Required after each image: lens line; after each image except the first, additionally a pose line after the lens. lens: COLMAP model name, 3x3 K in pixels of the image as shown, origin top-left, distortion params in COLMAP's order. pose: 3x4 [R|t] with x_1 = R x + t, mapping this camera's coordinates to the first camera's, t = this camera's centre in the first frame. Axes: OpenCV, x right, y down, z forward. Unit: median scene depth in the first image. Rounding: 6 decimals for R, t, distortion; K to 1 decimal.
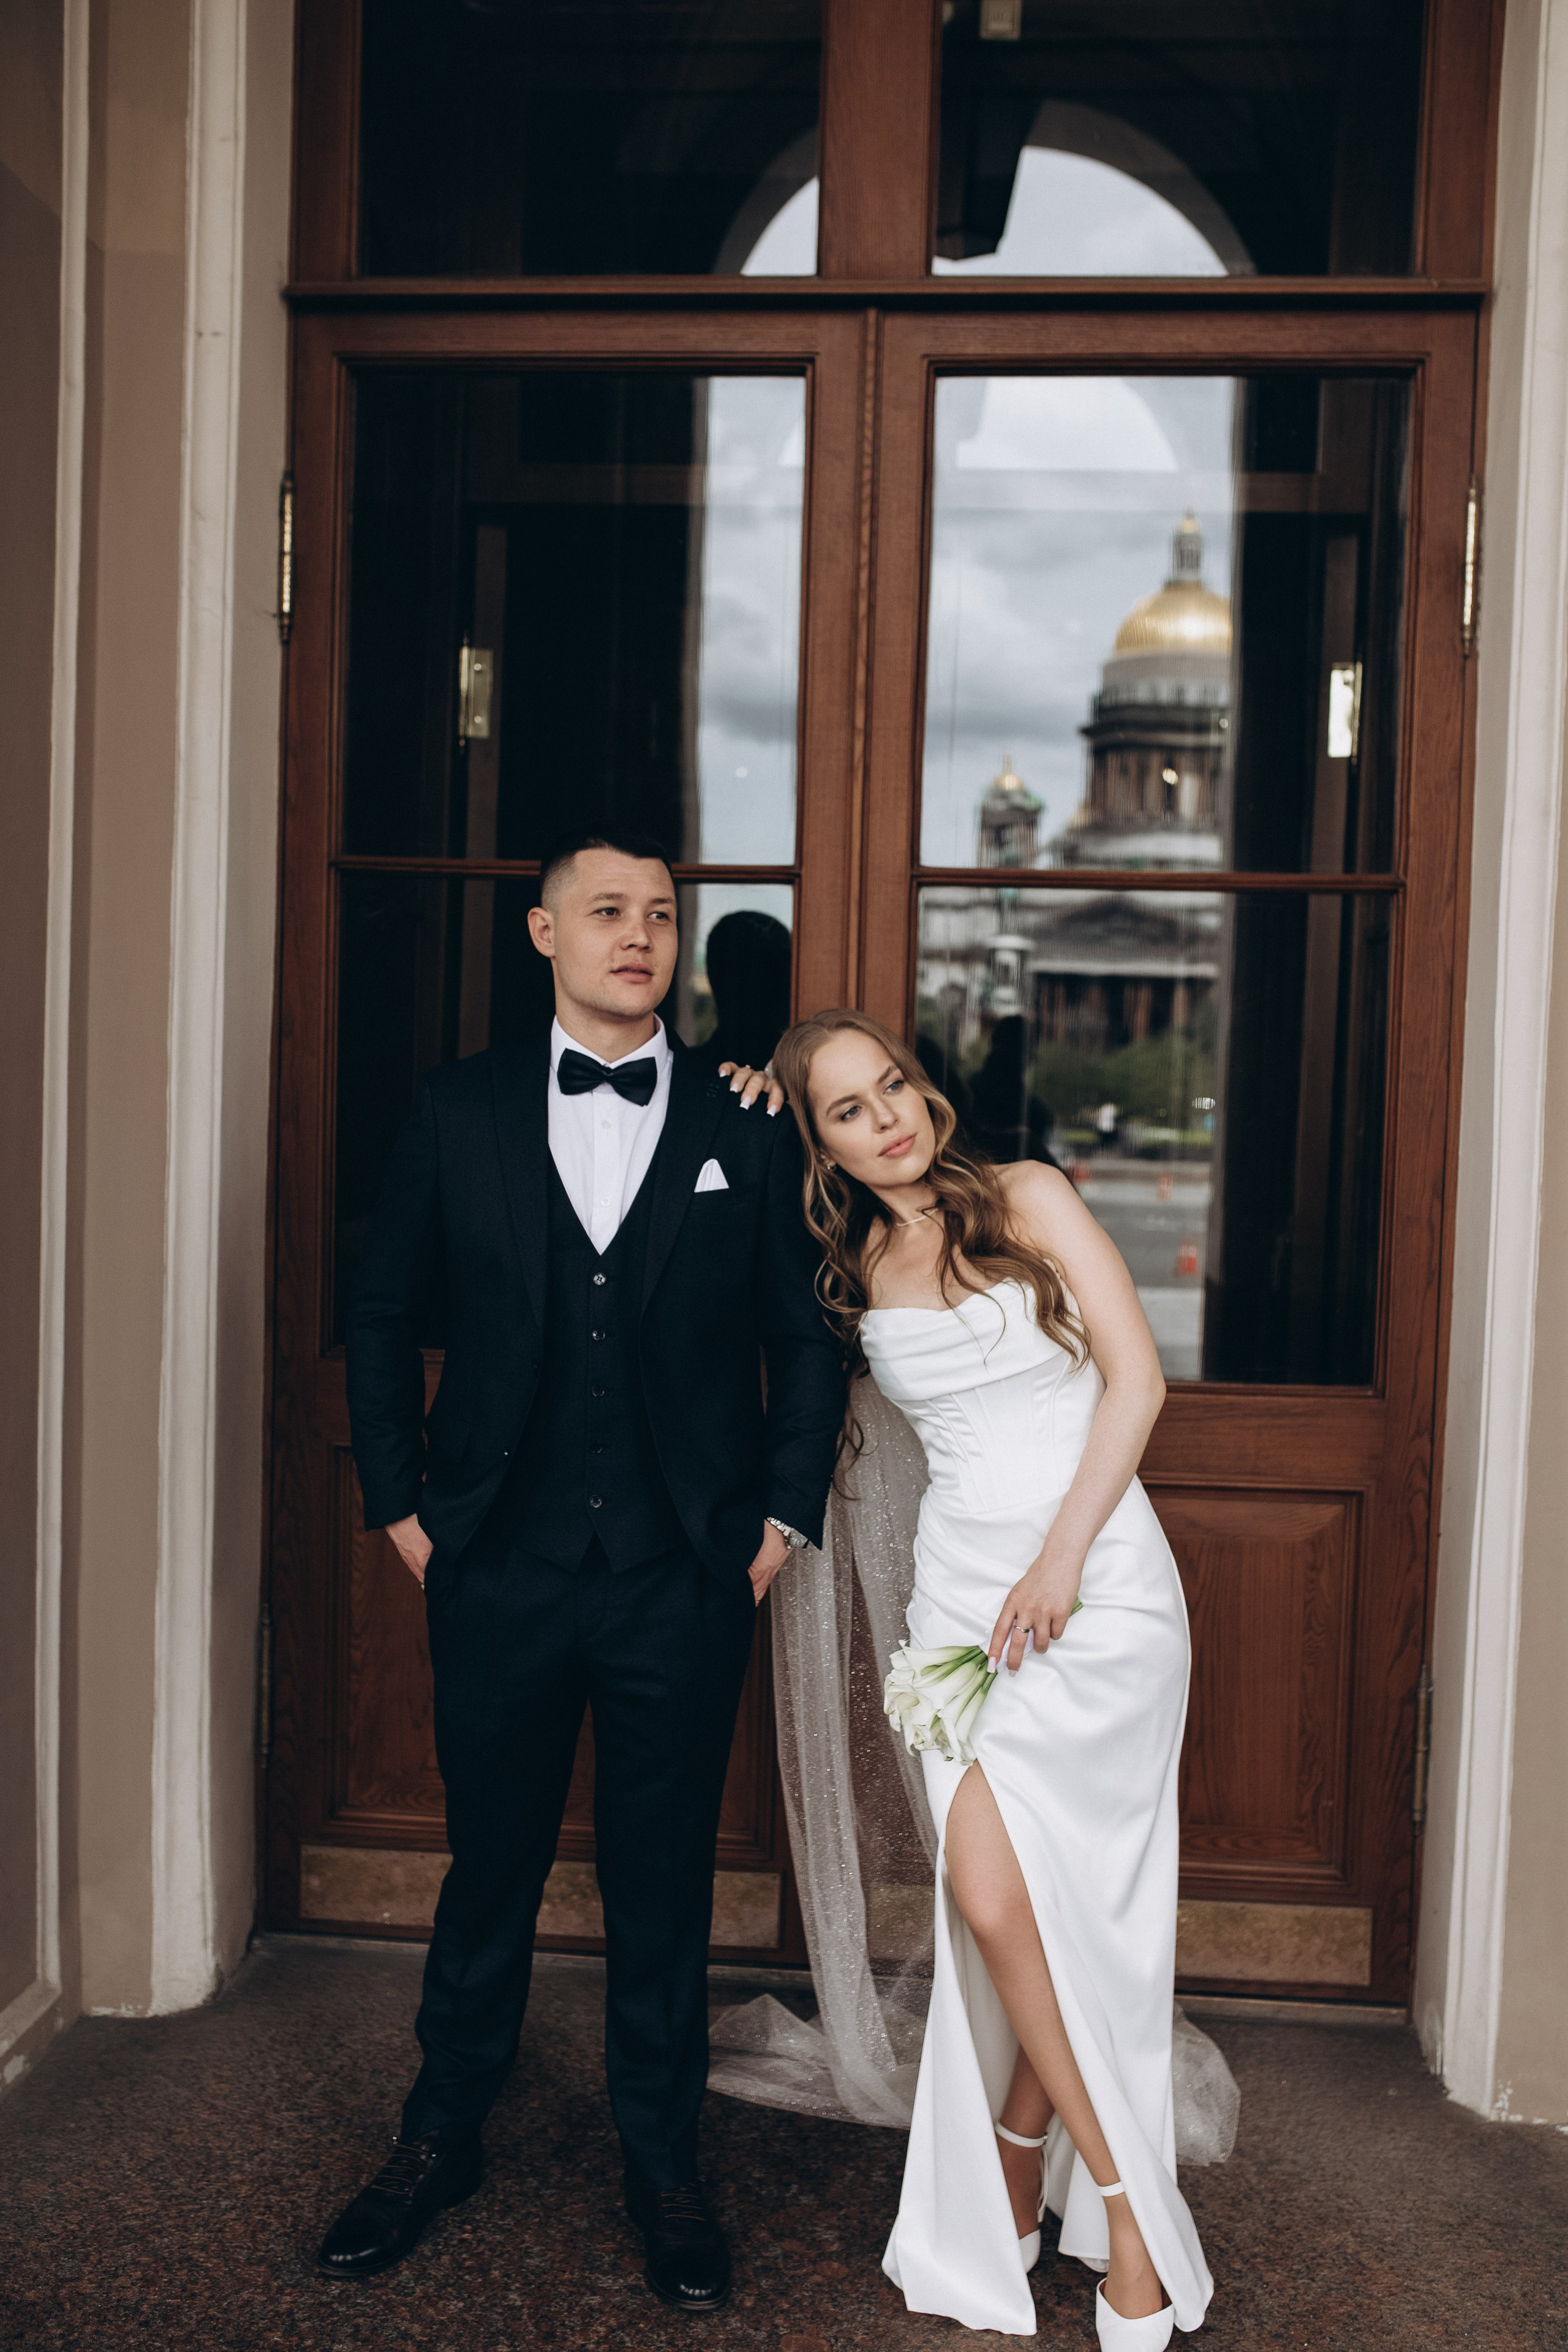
lens RADIAL K [[2346.2, 0, 784.3], [0, 2346.2, 1166.3], [0, 0, 1]] dist [-0.016644, 0.042934]
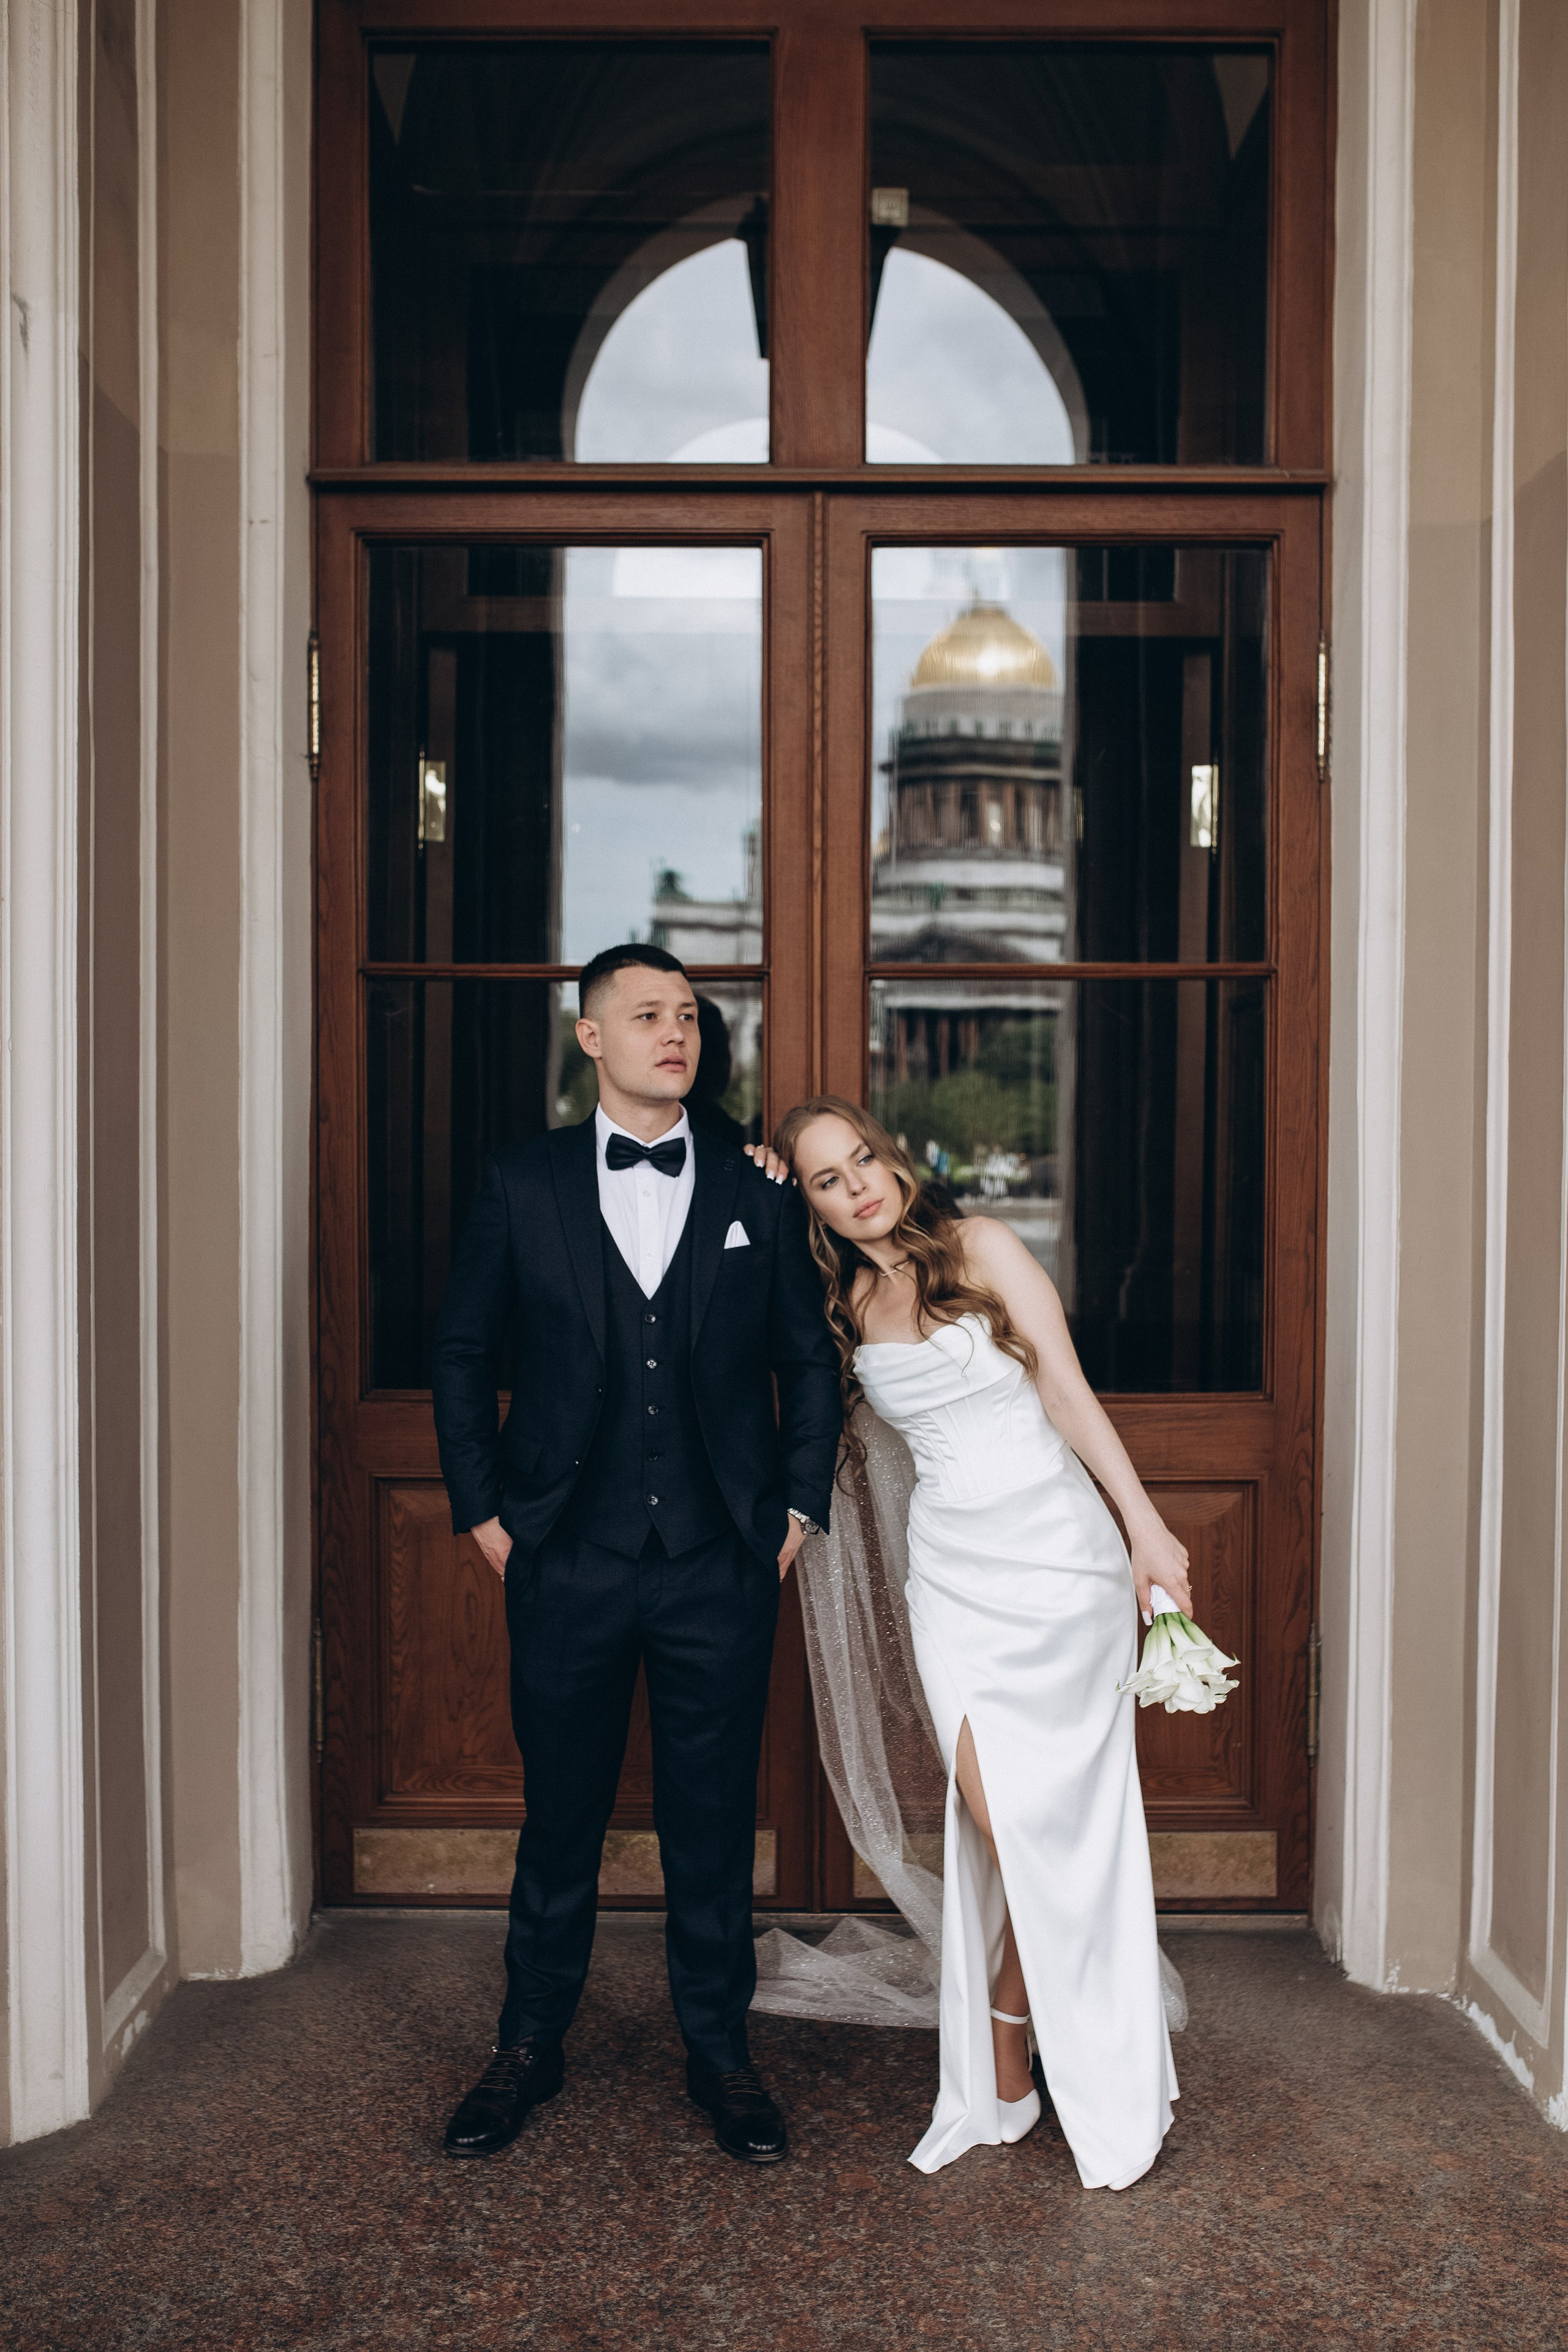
lens RADIAL K [[2431.6, 0, 784.0], [0, 2431.6, 1176.0], [0, 0, 1]] dist [0.000934, -0.007993]
pose [[0.995842, -0.028519, 0.086521, -0.096674], [0.029637, 0.999493, -0.011671, -0.008633], [-0.086145, 0.014186, 0.996182, -0.215411]]
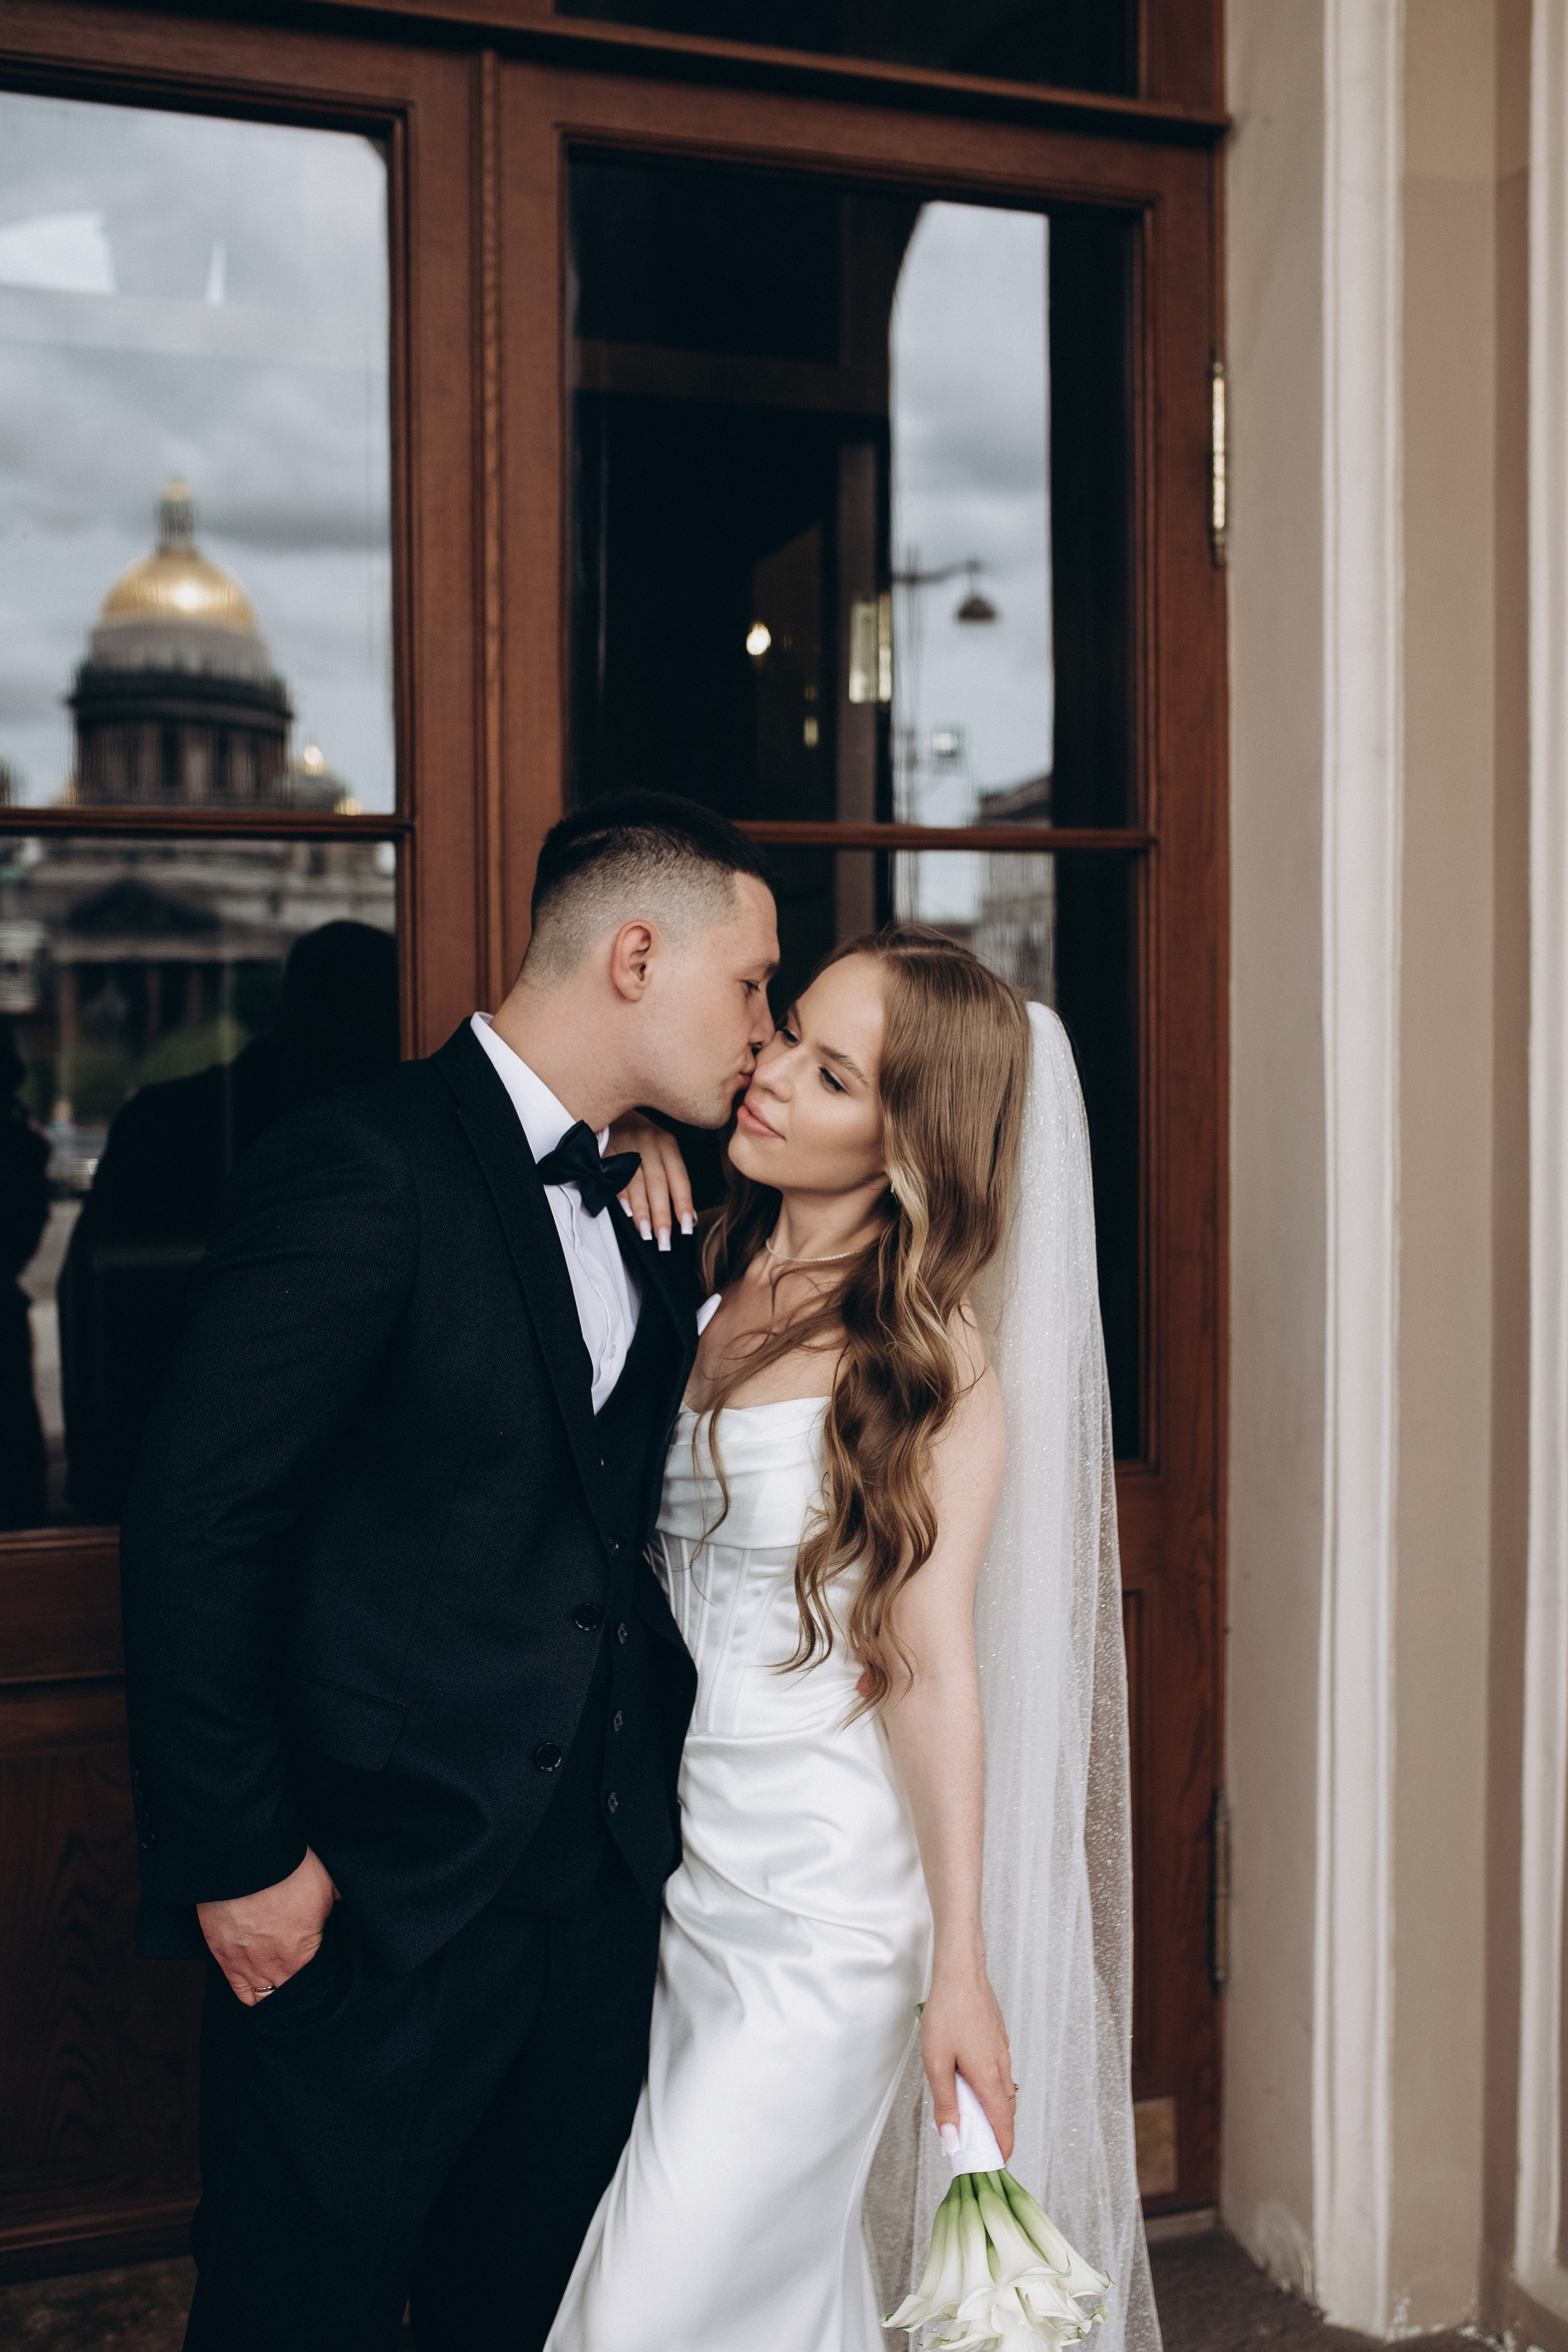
lens RADIAL K [[2396.1, 0, 782.2], [0, 2396.1, 1134.9], [0, 0, 1]] dist [-0.020088, 0.012507]
pose [[0.910686, -0.046984, 0.410419, -0.202090], [0.050171, 0.998736, 0.003008, -0.027415], [-0.410041, 0.017852, 0.911892, 0.295553]]
